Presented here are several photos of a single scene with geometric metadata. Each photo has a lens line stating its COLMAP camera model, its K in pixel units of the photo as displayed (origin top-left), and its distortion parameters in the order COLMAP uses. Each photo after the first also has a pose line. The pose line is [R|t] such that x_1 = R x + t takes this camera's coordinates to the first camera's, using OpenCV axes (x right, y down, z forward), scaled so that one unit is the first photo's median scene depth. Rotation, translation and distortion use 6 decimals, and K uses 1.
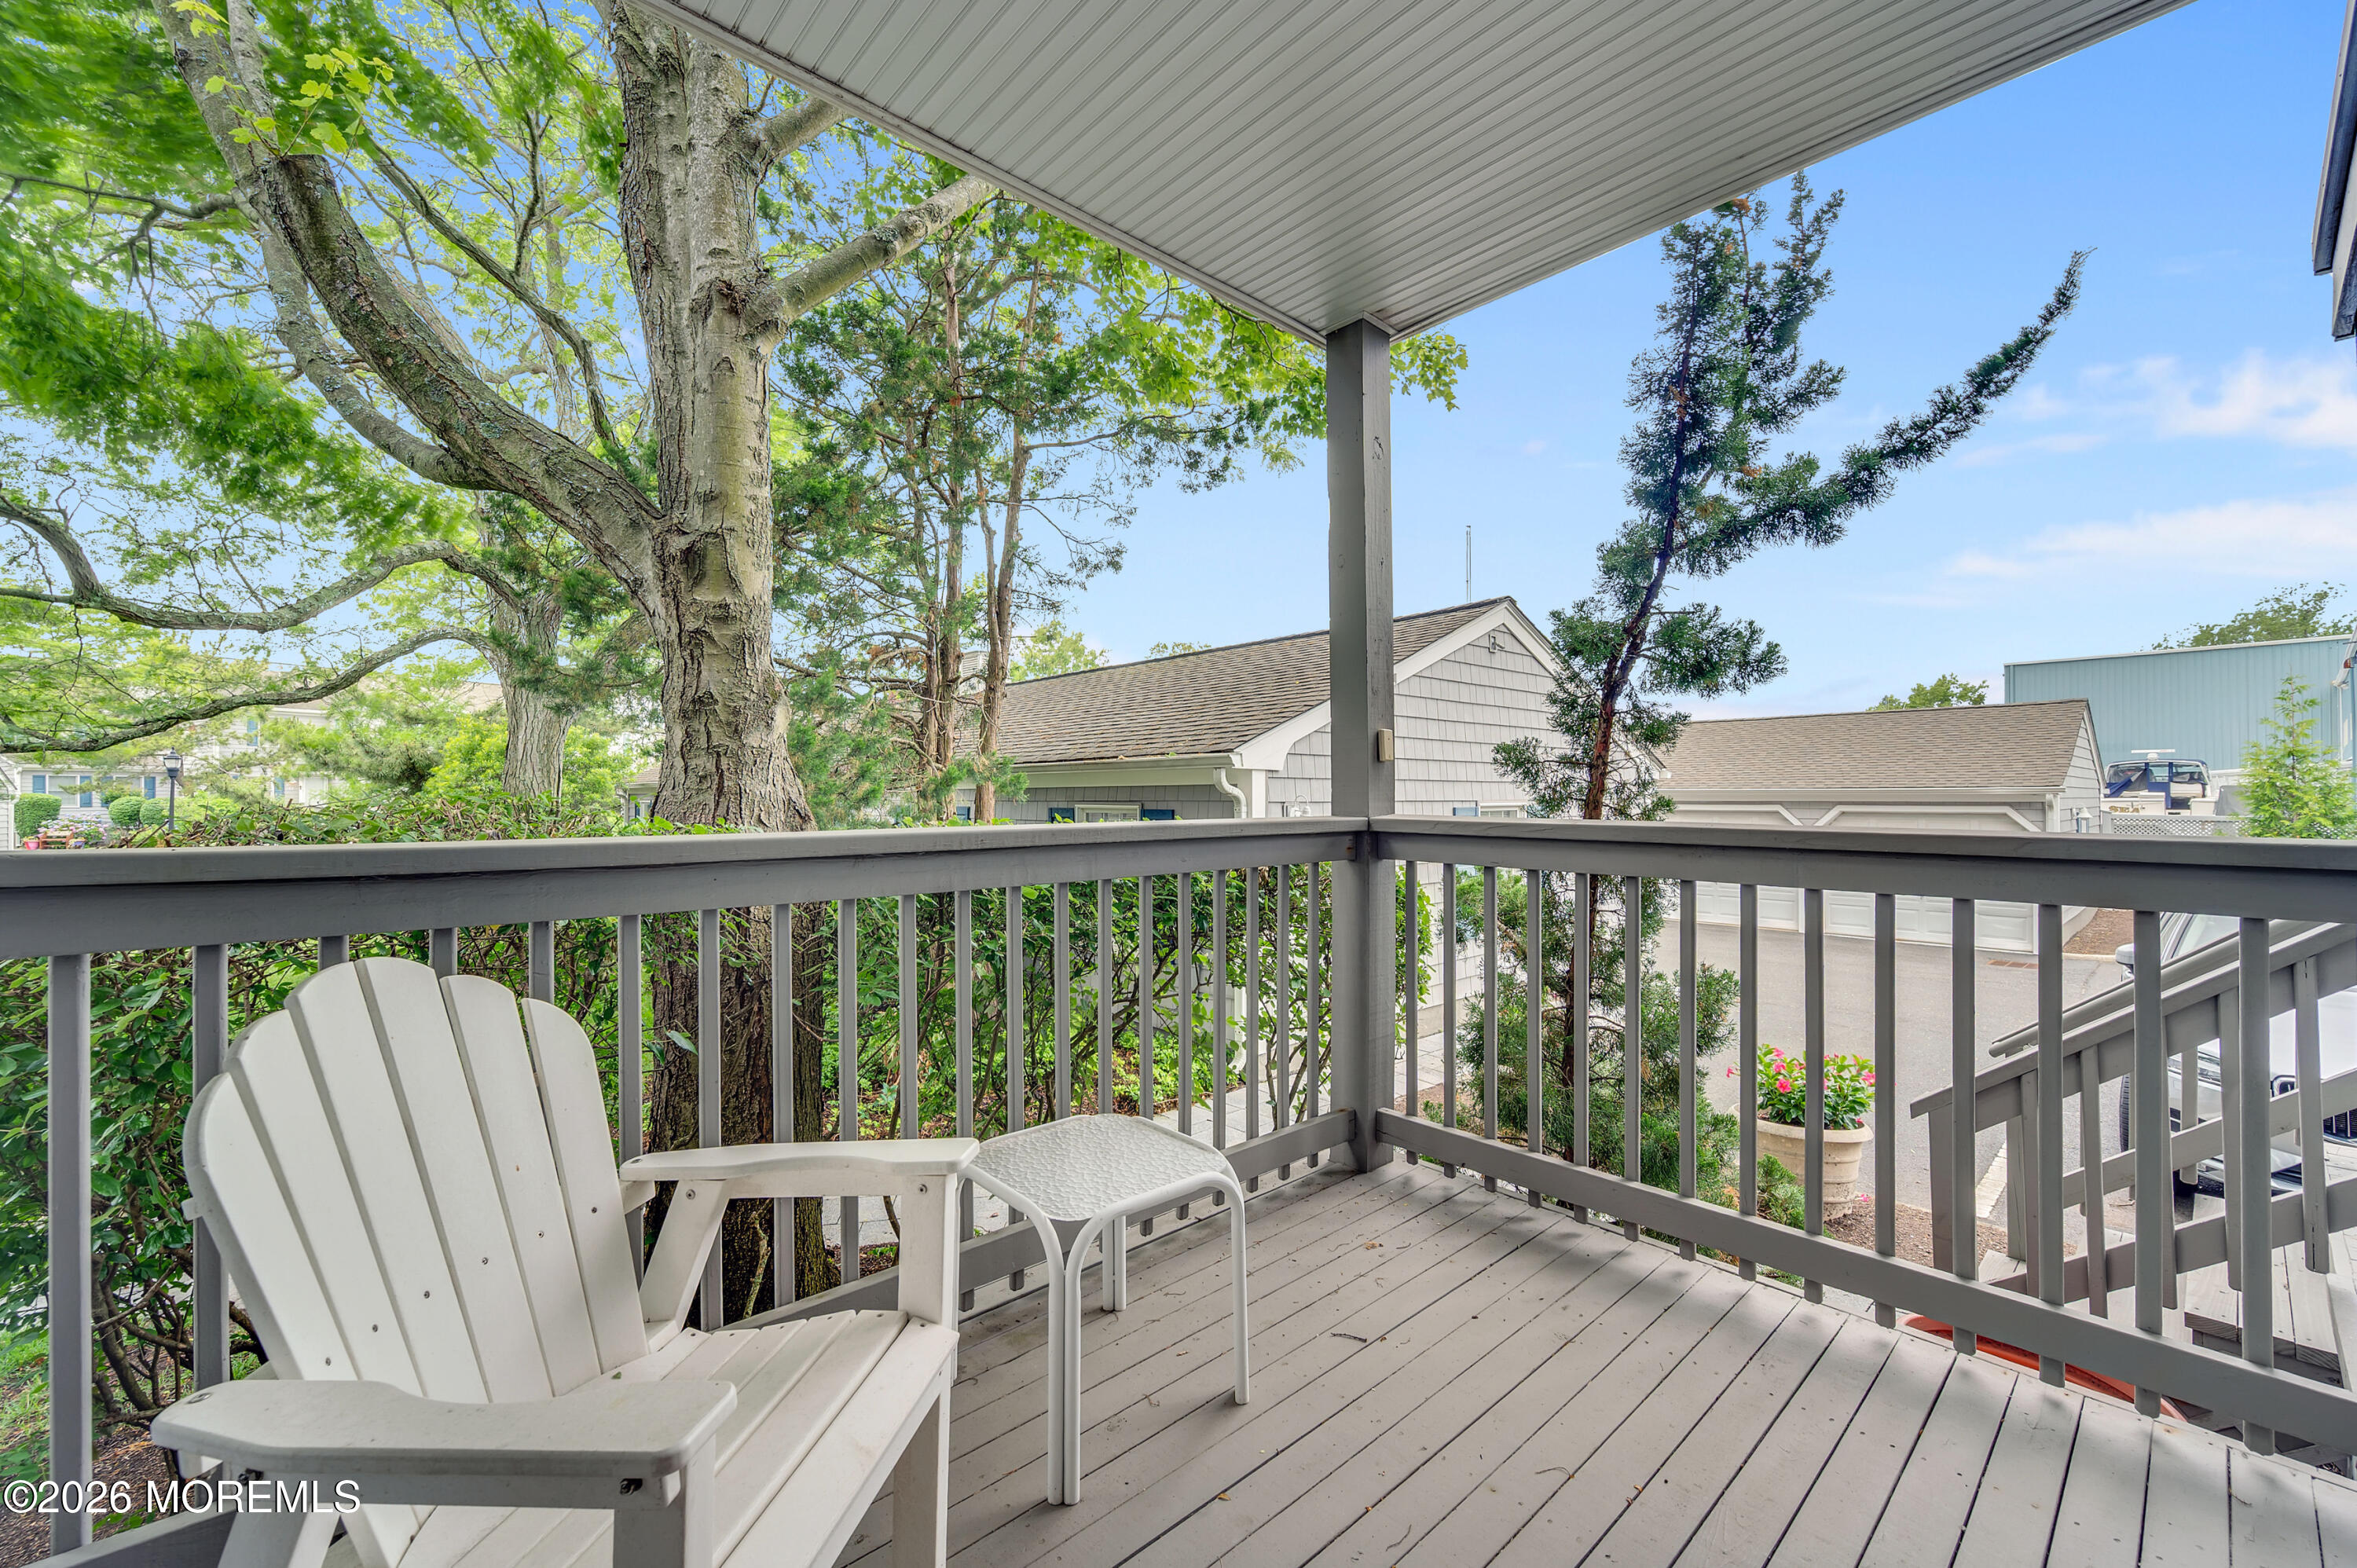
lens RADIAL K [[948.9, 0, 1161.9], [0, 948.9, 779.1], [0, 0, 1]] dist [-0.000860, -0.000114]
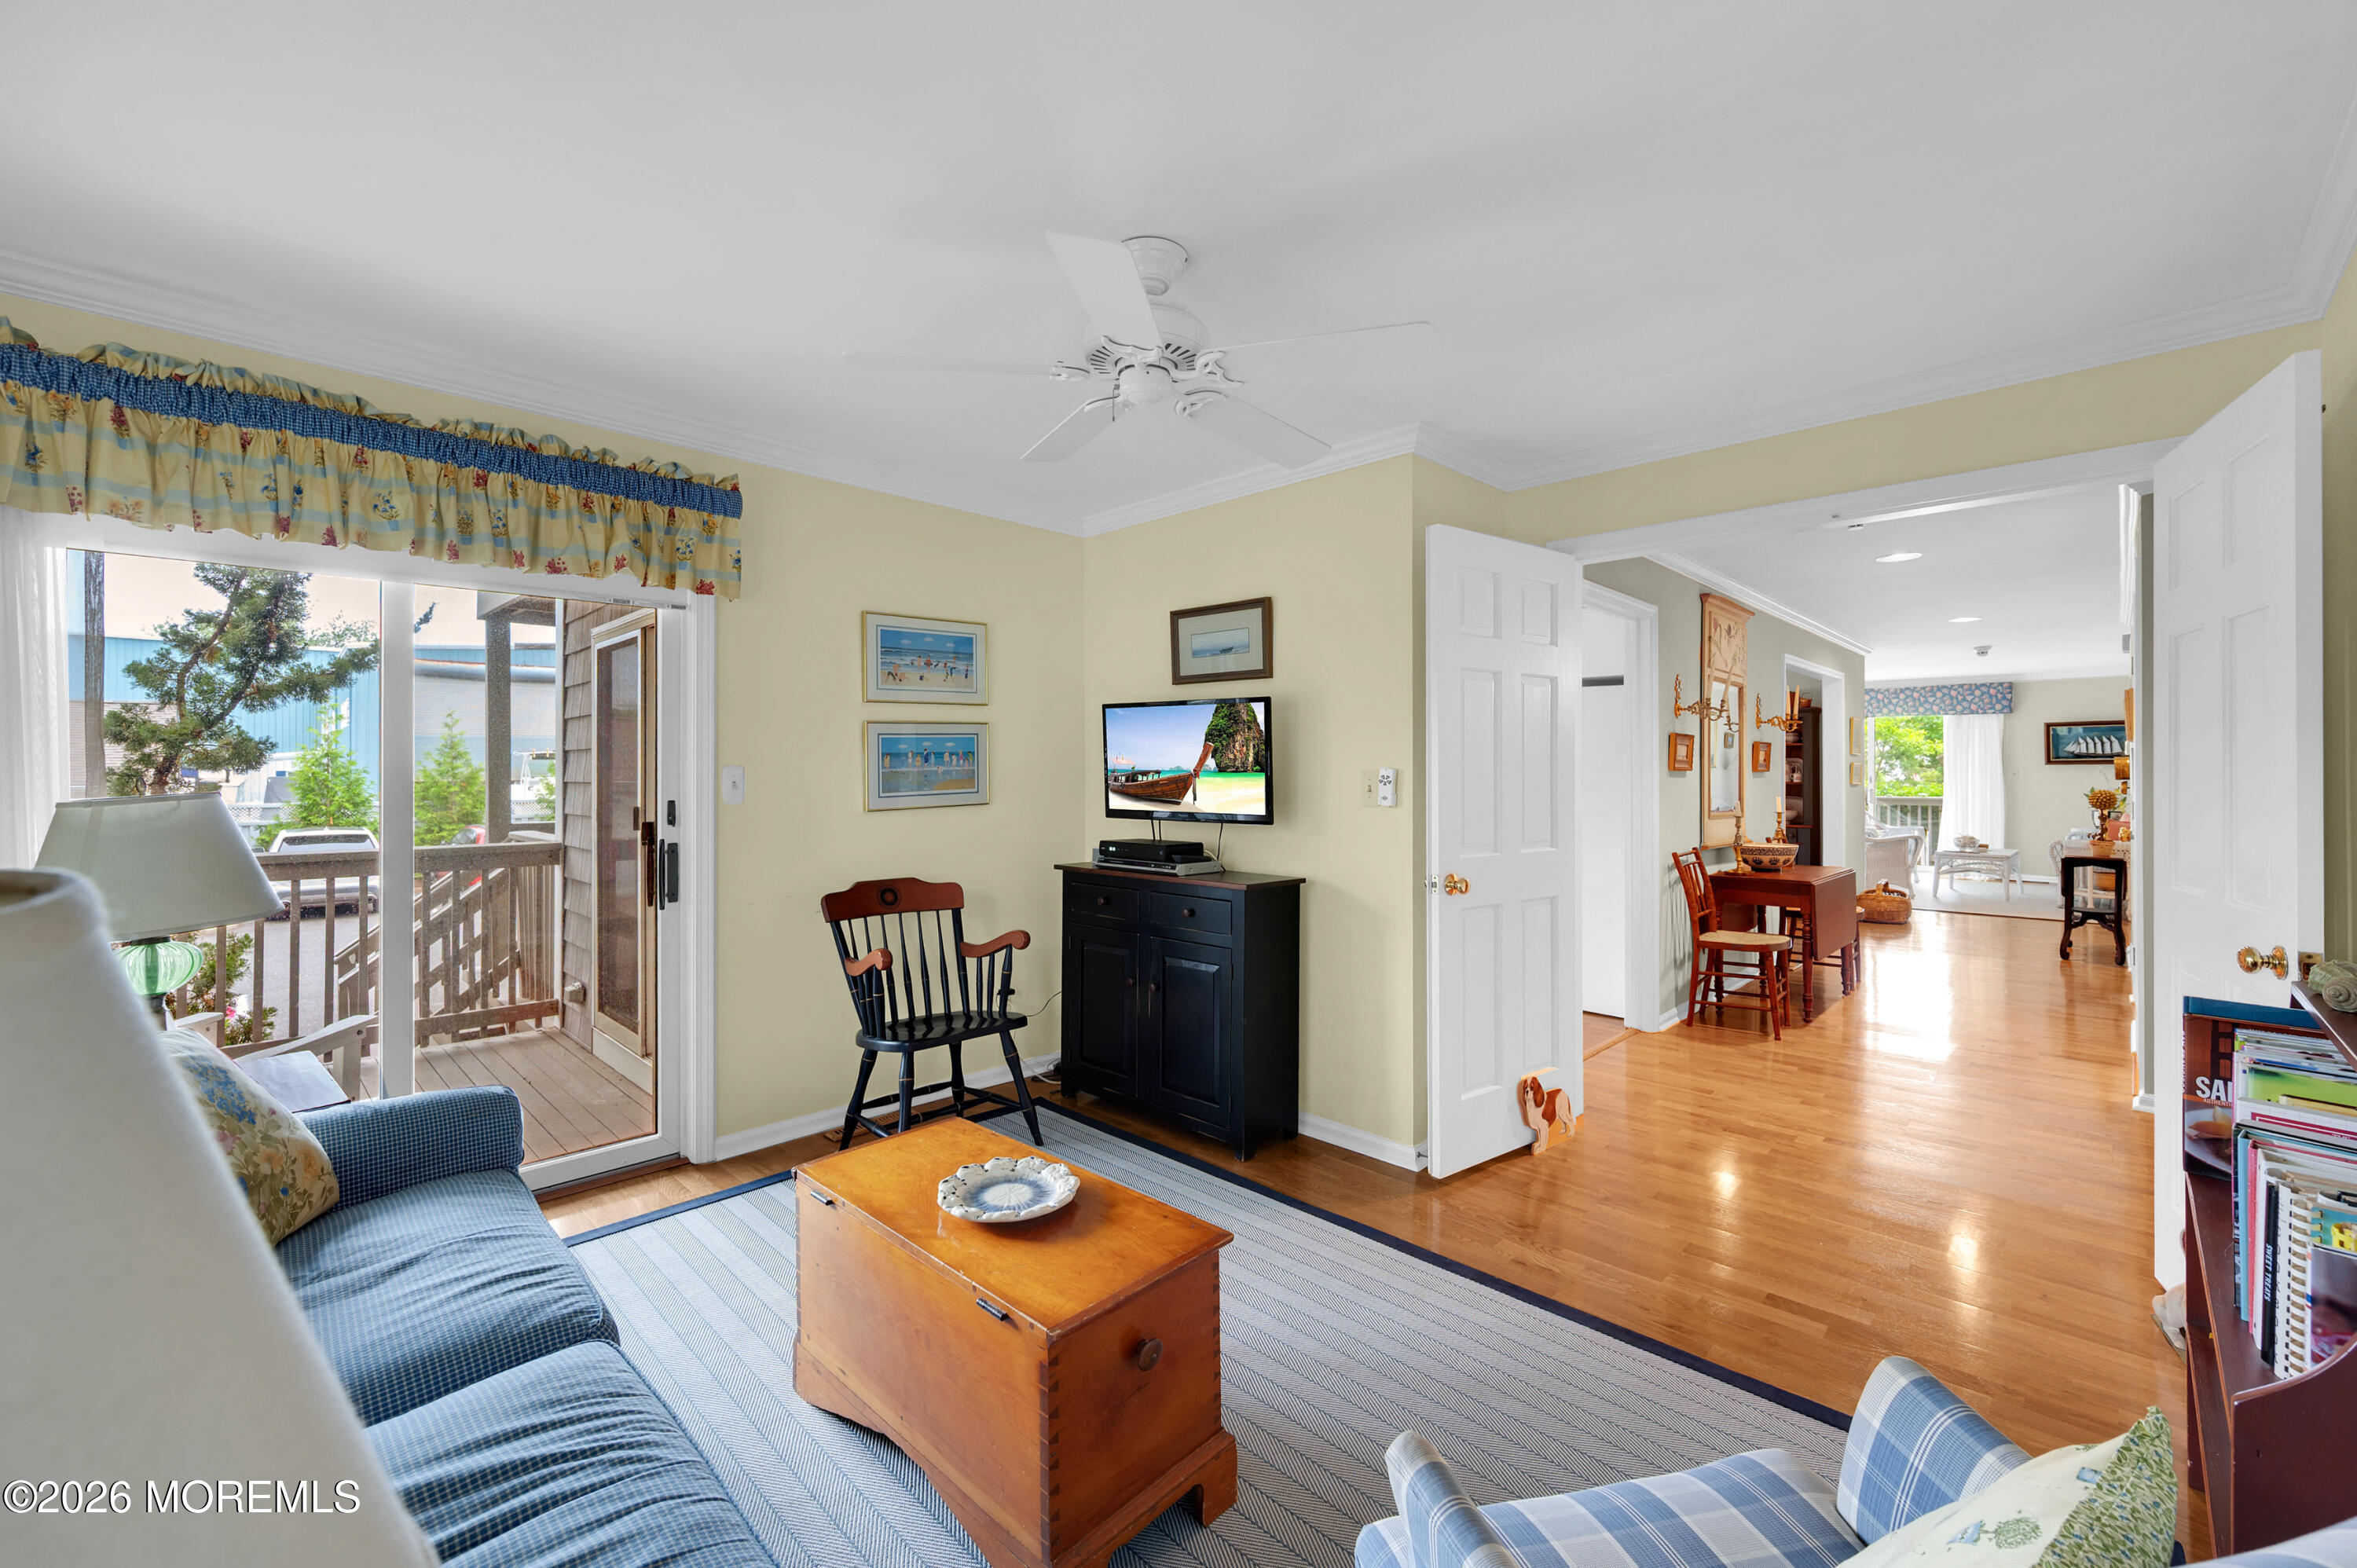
lens RADIAL K [[949.3, 0, 1182.9], [0, 949.3, 772.0], [0, 0, 1]] dist [-0.000774, -0.000123]
pose [[-0.072098, 0.000215, 0.997398, -1.265857], [-0.016683, 0.999860, -0.001421, -0.122601], [-0.997258, -0.016742, -0.072084, -0.584624]]
